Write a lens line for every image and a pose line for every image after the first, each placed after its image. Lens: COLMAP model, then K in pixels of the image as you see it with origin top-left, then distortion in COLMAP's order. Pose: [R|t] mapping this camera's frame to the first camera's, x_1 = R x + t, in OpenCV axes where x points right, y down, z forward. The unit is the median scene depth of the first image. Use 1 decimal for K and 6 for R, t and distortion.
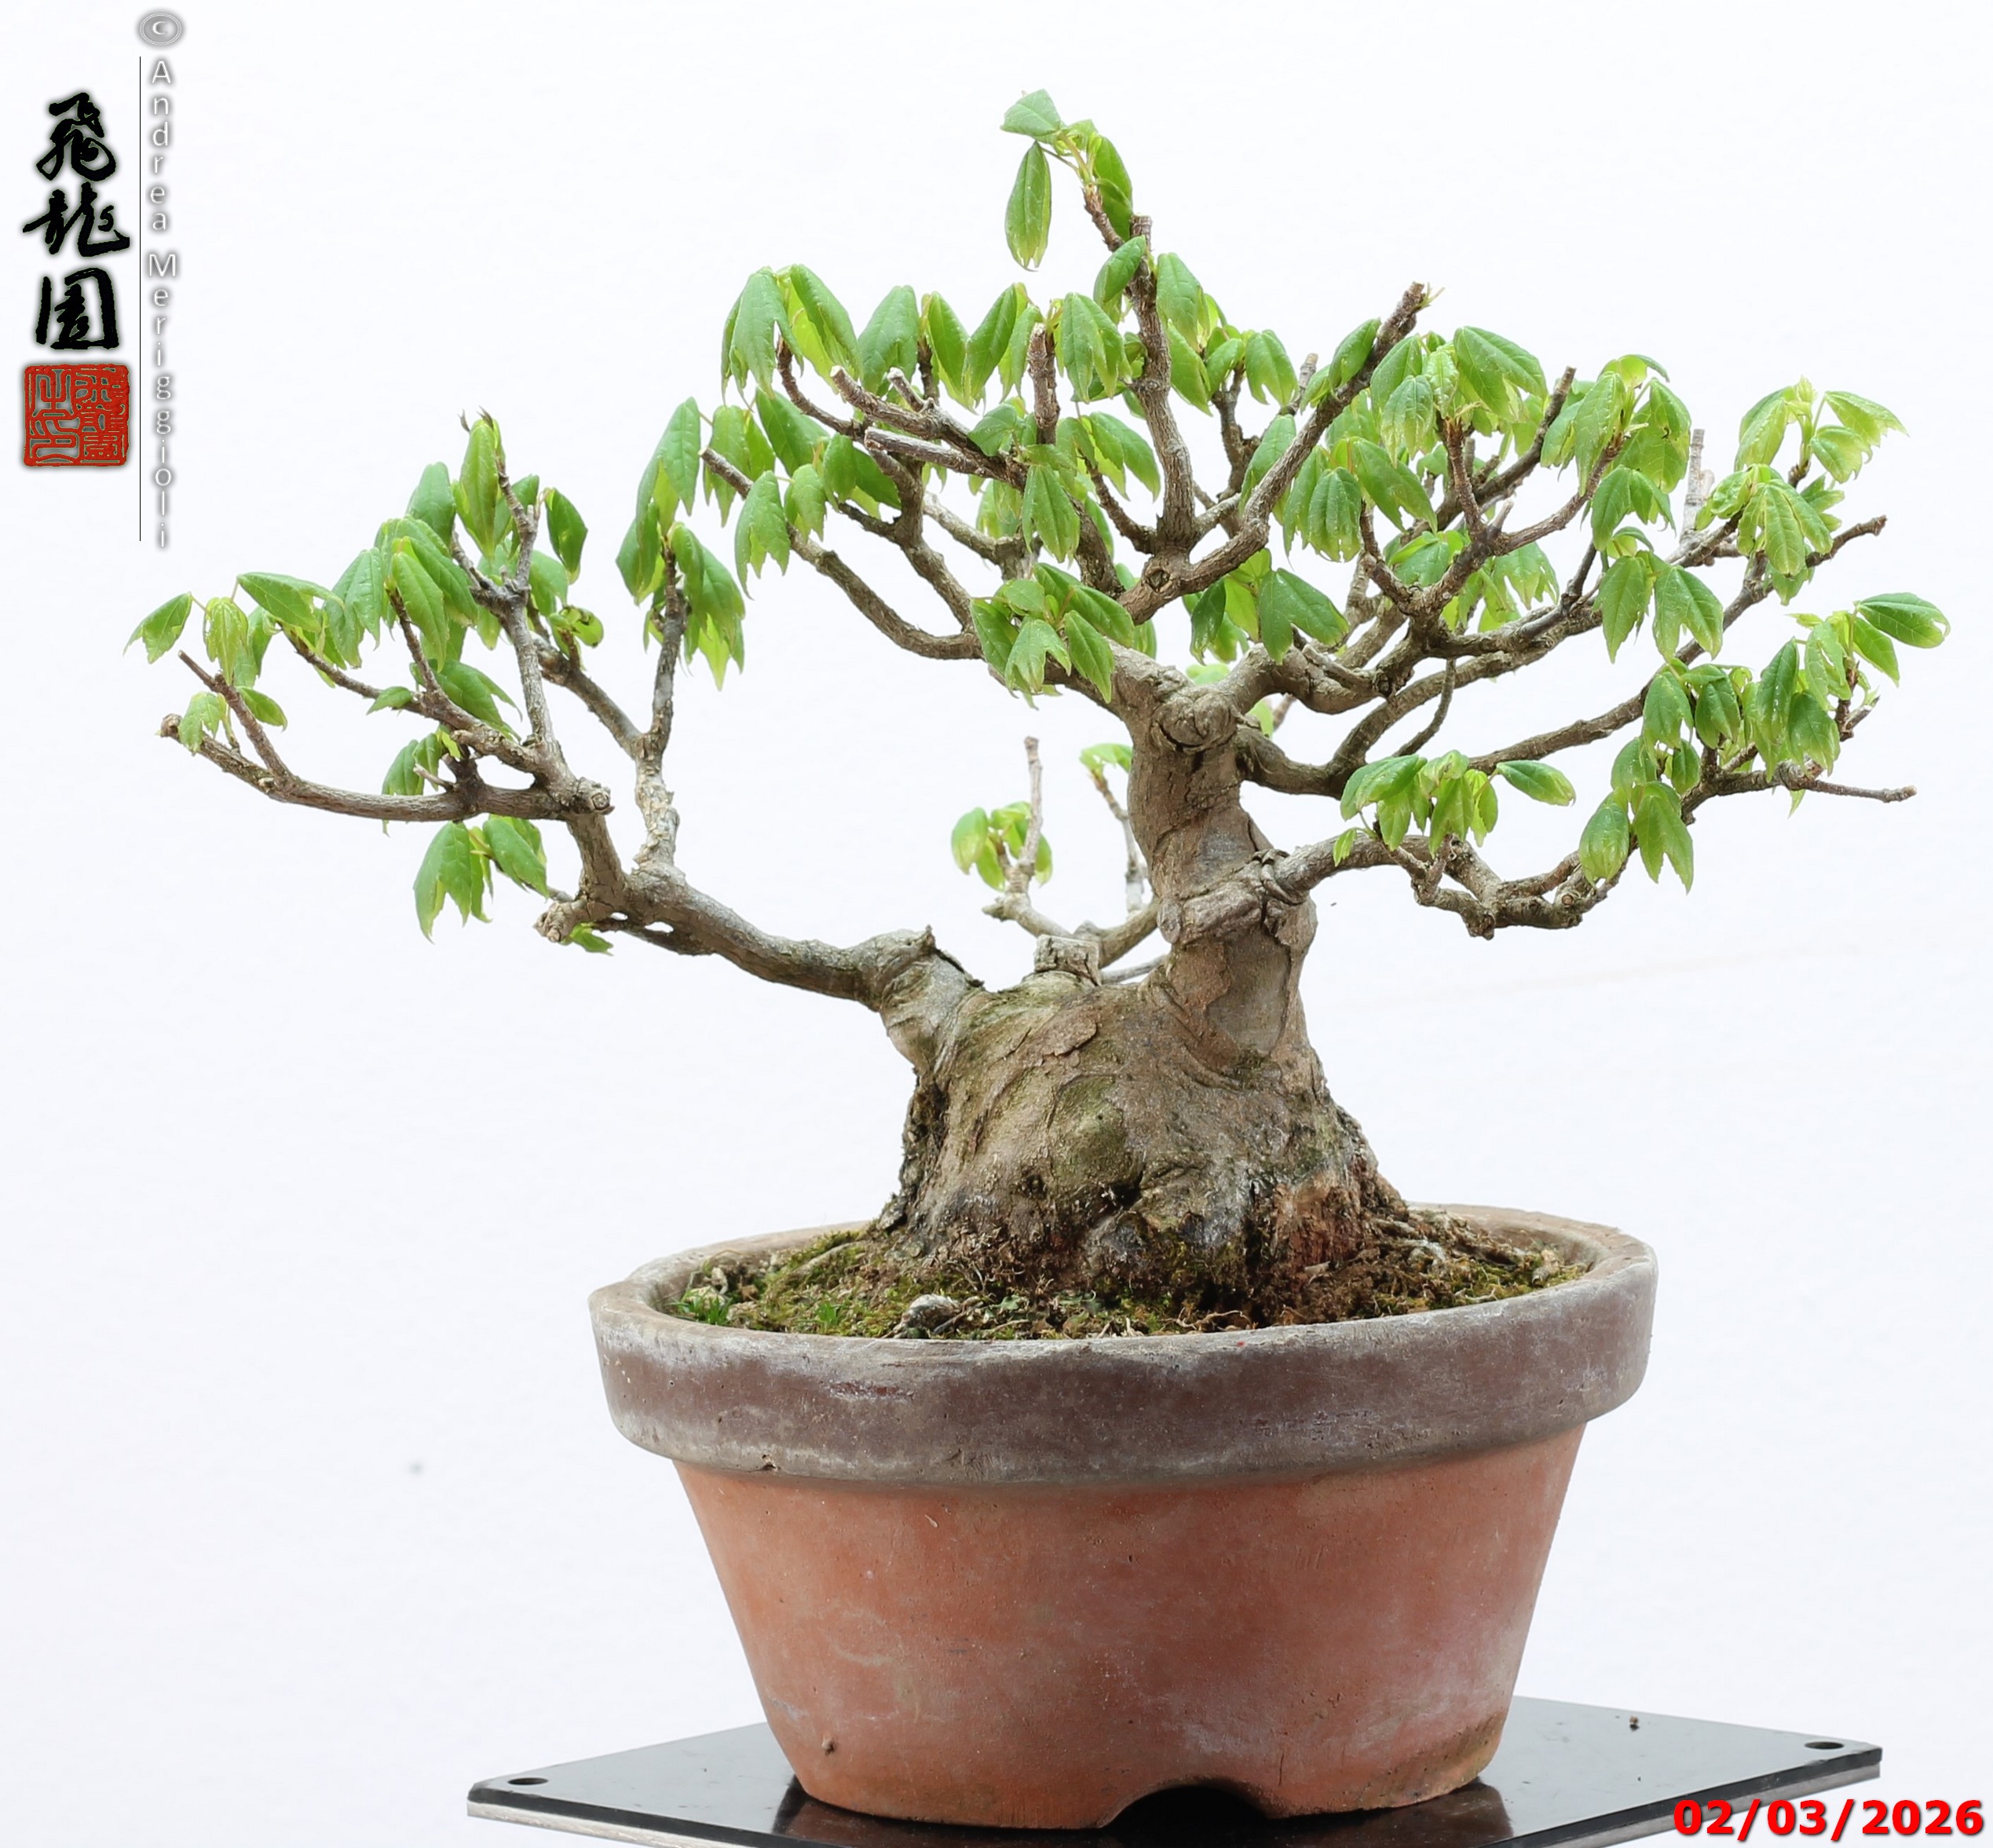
lens RADIAL K [[7631.7, 0, 1008.3], [0, 7631.7, 918.7], [0, 0, 1]] dist [-0.313667, 0.000000]
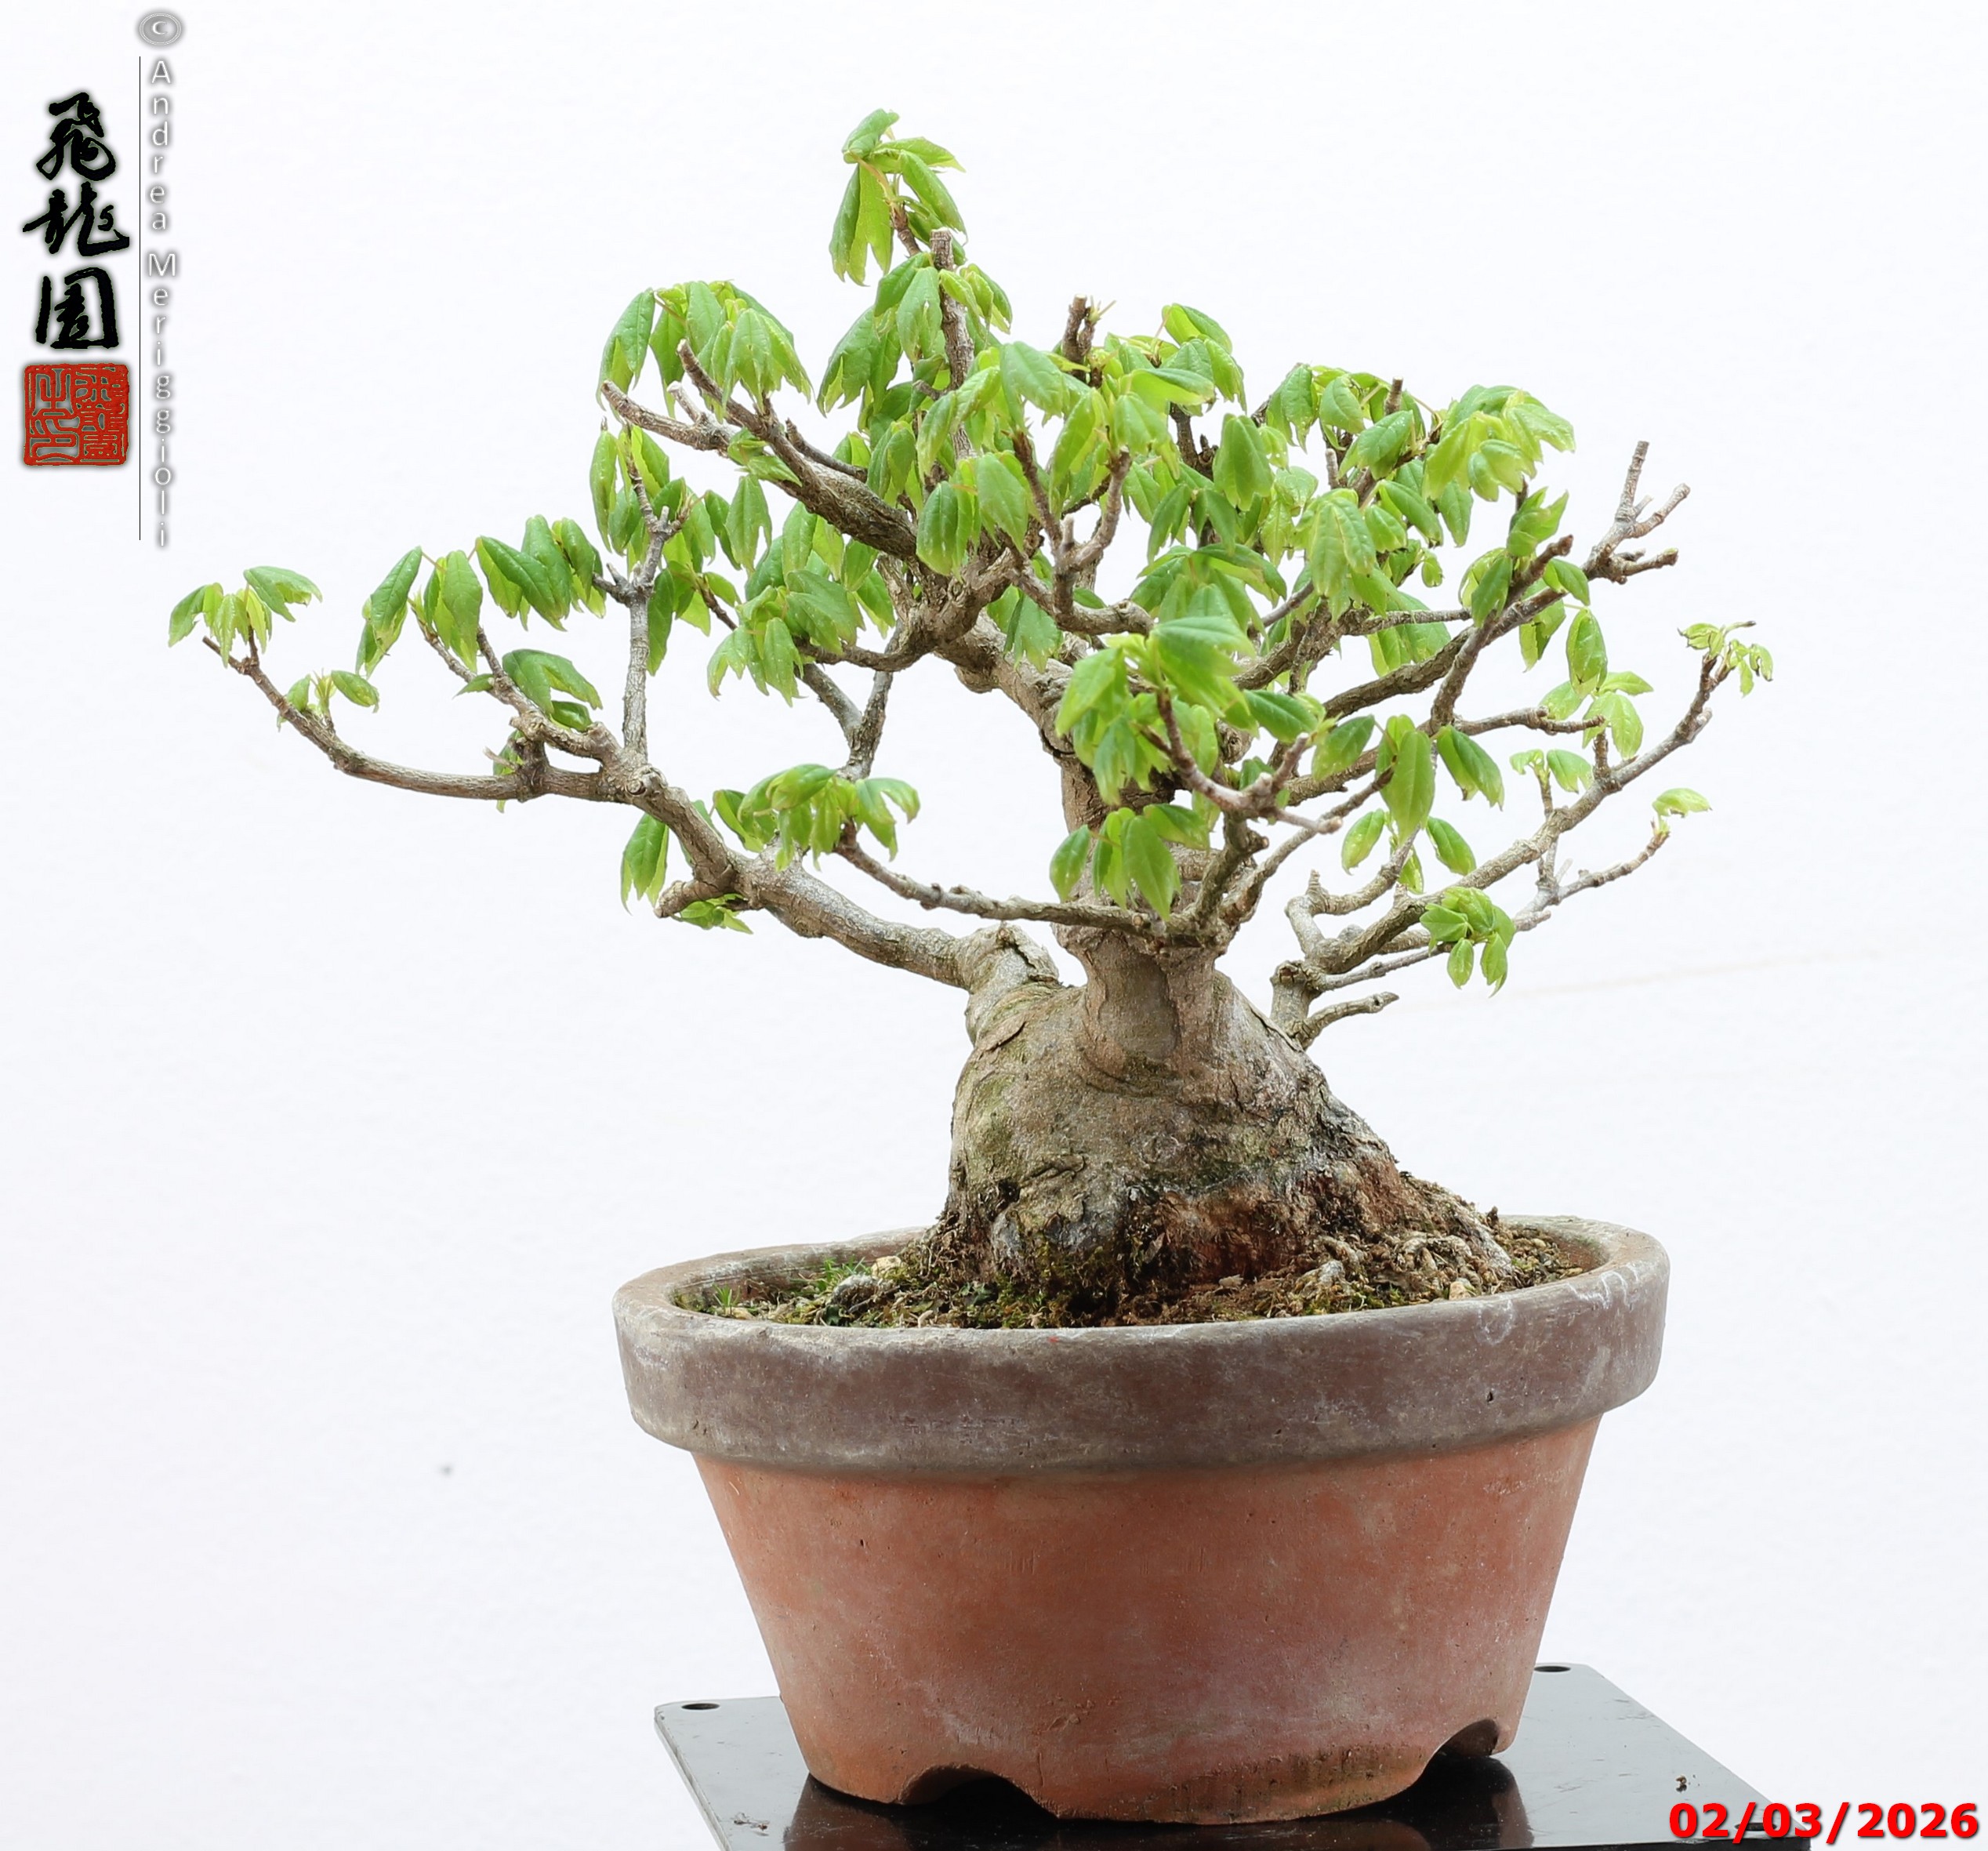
lens RADIAL K [[7612.4, 0, 992.2], [0, 7612.4, 929.4], [0, 0, 1]] dist [-0.313667, 0.000000]
pose [[0.774309, 0.048619, -0.630937, 0.656547], [-0.040944, 0.998804, 0.026718, -0.025965], [0.631481, 0.005145, 0.775374, 0.212825]]
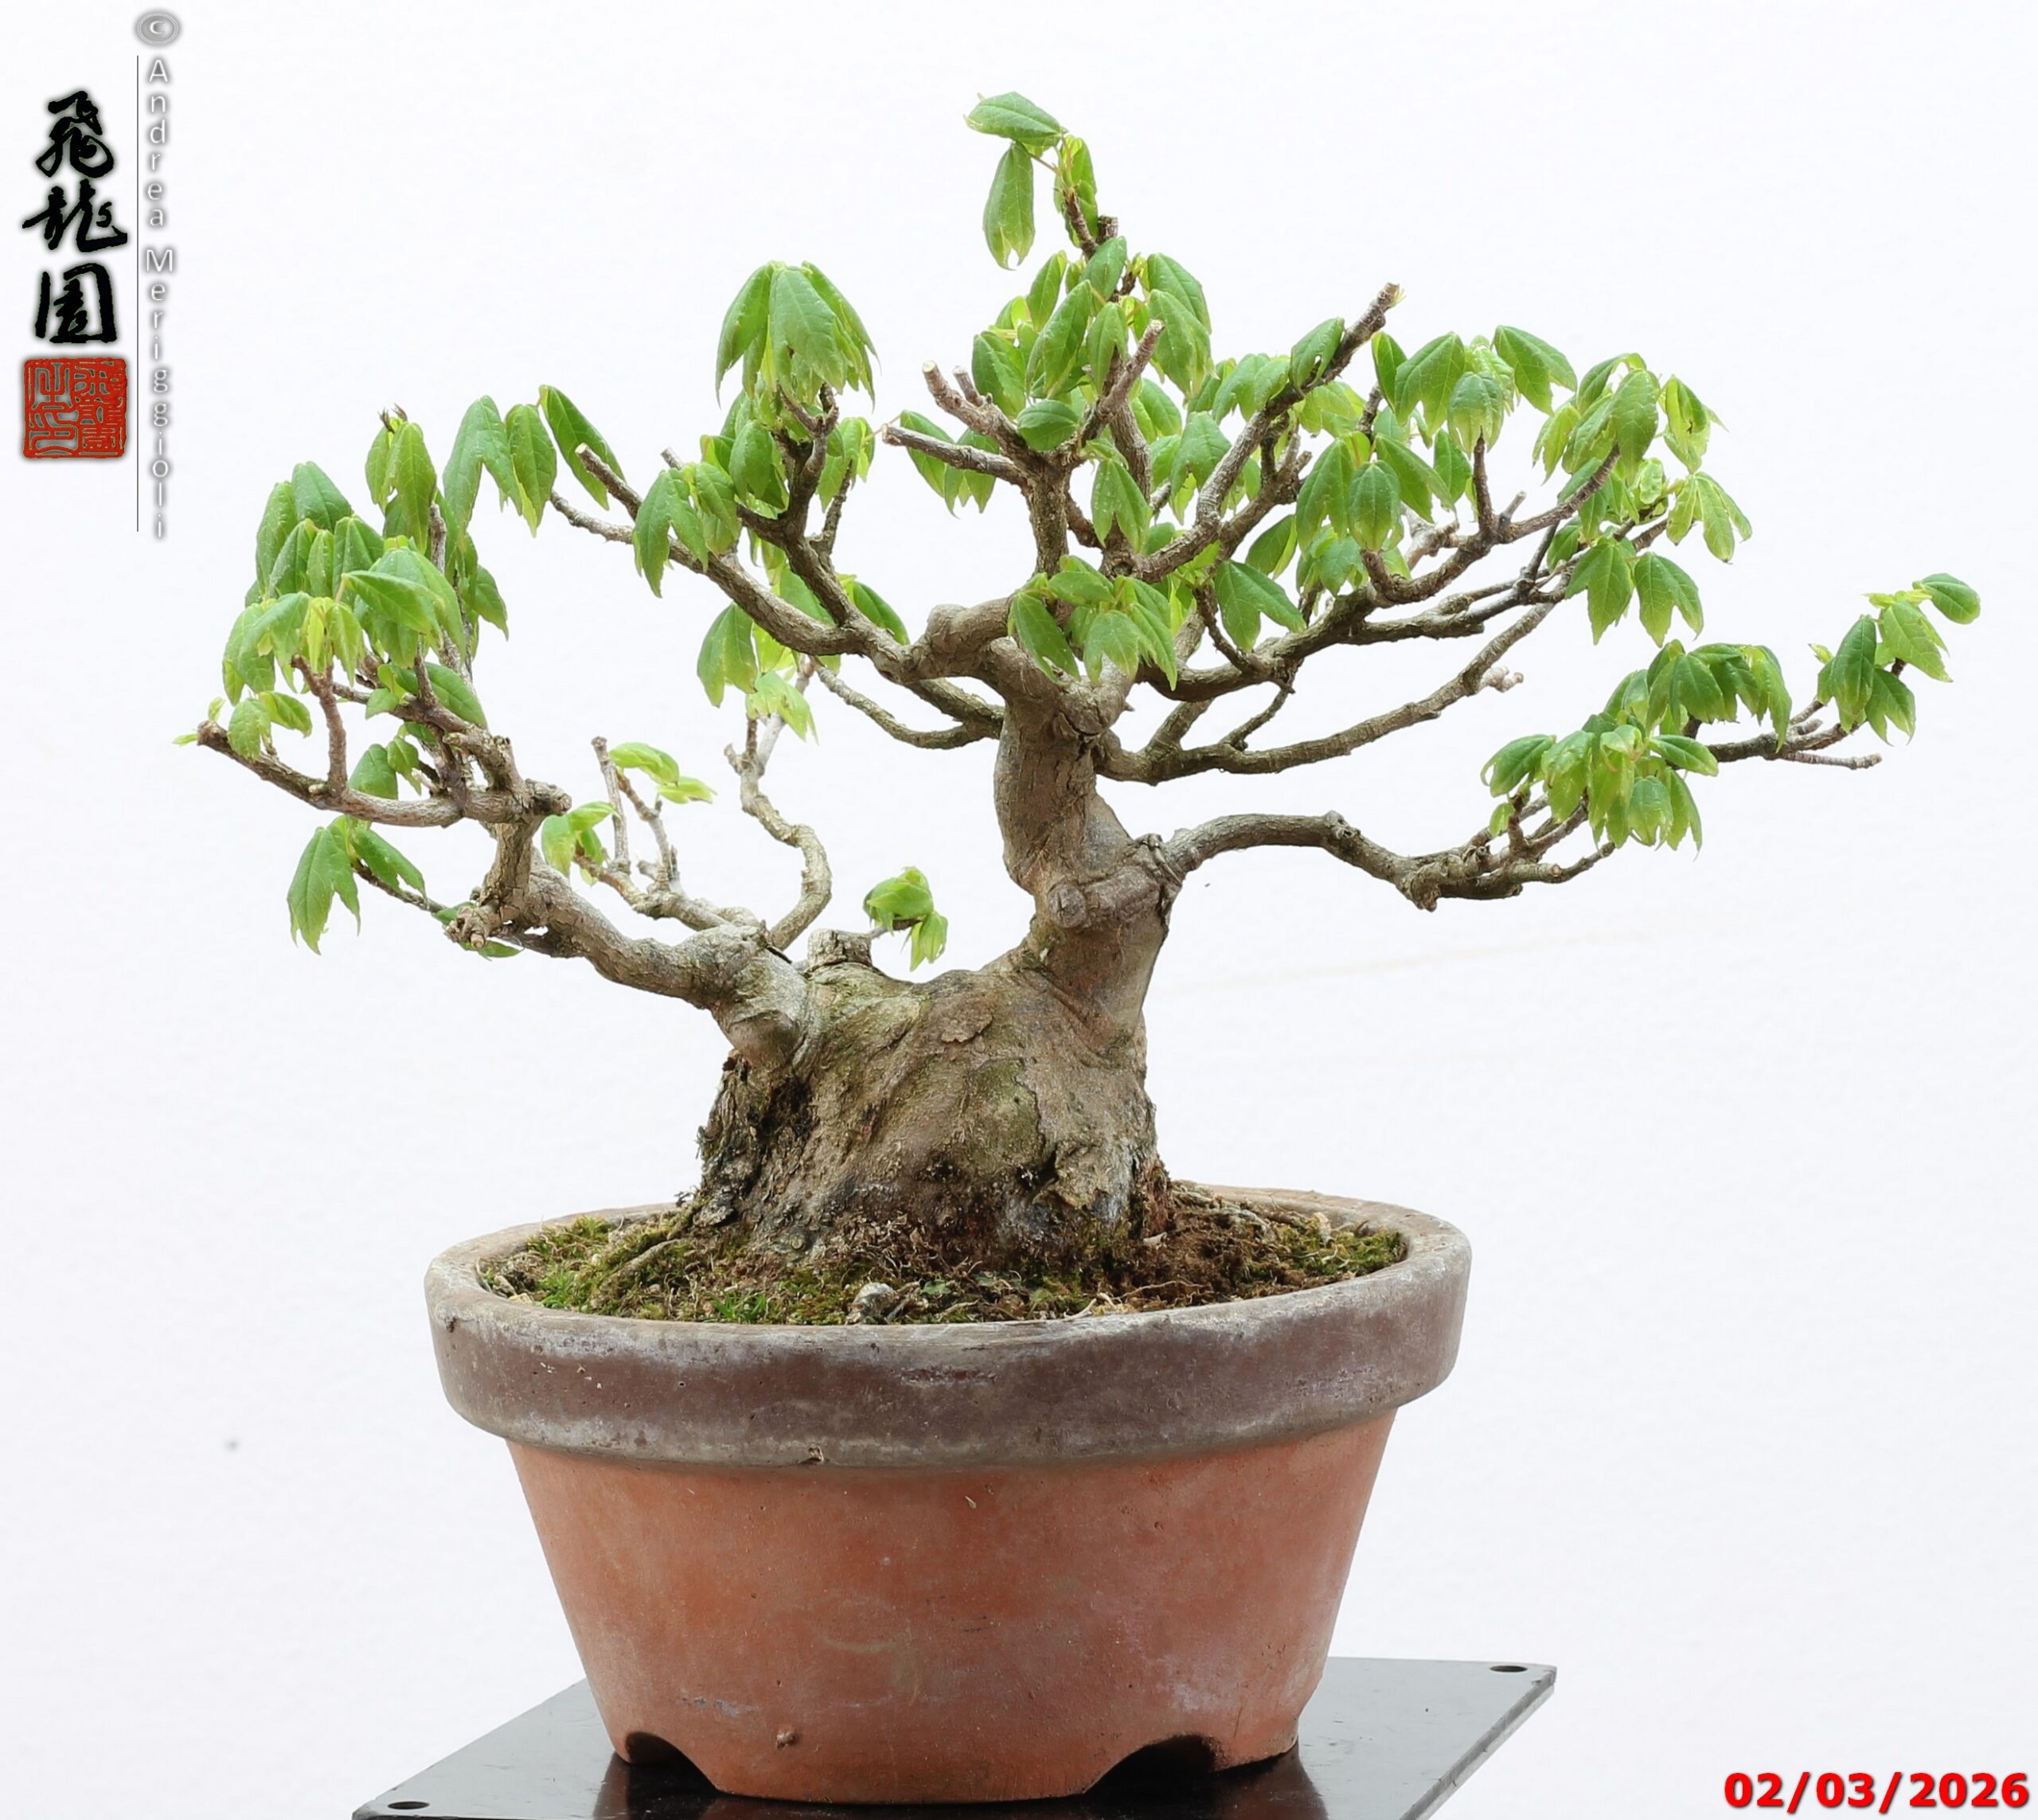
lens RADIAL K [[7638.0, 0, 1015.5], [0, 7638.0, 914.0], [0, 0, 1]] dist [-0.319927, 0.000000]
pose [[0.879893, -0.030884, 0.474166, -0.474496], [0.033522, 0.999434, 0.002891, -0.001827], [-0.473987, 0.013351, 0.880431, 0.101594]]
